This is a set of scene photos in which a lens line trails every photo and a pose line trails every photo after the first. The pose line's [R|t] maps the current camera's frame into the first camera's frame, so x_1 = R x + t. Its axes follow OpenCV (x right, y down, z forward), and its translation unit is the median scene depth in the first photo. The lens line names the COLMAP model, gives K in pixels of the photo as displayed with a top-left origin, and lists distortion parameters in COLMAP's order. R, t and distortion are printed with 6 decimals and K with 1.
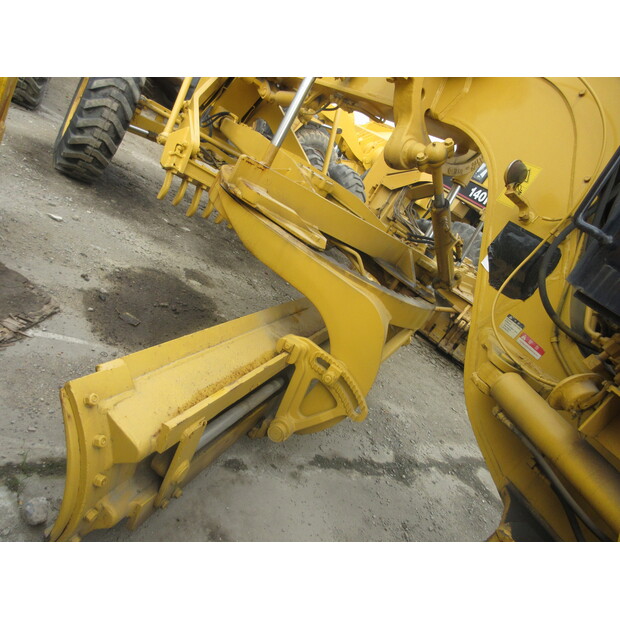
lens RADIAL K [[458.4, 0, 313.8], [0, 458.4, 308.6], [0, 0, 1]] dist [-0.009317, 0.009027]
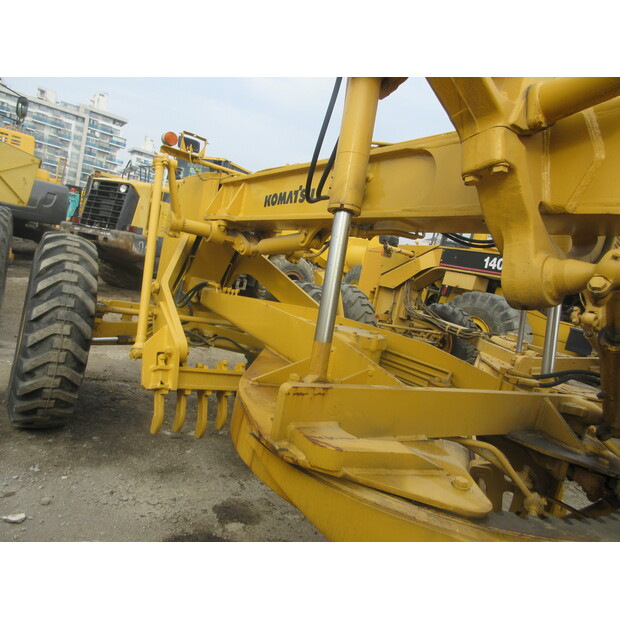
lens RADIAL K [[458.4, 0, 313.8], [0, 458.4, 308.6], [0, 0, 1]] dist [-0.009317, 0.009027]
pose [[0.940541, -0.336799, 0.044146, -0.065522], [0.338090, 0.915640, -0.217482, -0.165009], [0.032826, 0.219476, 0.975065, 0.253381]]
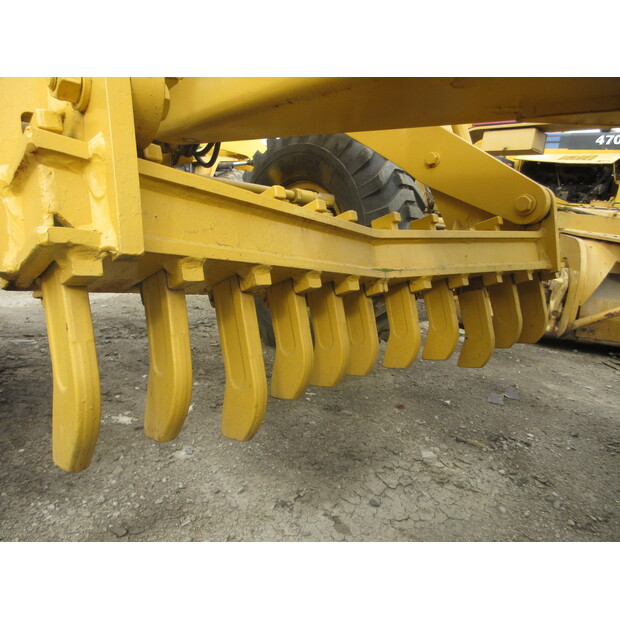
lens RADIAL K [[458.4, 0, 313.8], [0, 458.4, 308.6], [0, 0, 1]] dist [-0.009317, 0.009027]
pose [[0.879977, -0.461566, 0.112239, -0.236232], [0.469735, 0.880689, -0.061123, -0.220325], [-0.070636, 0.106509, 0.991800, 0.767411]]
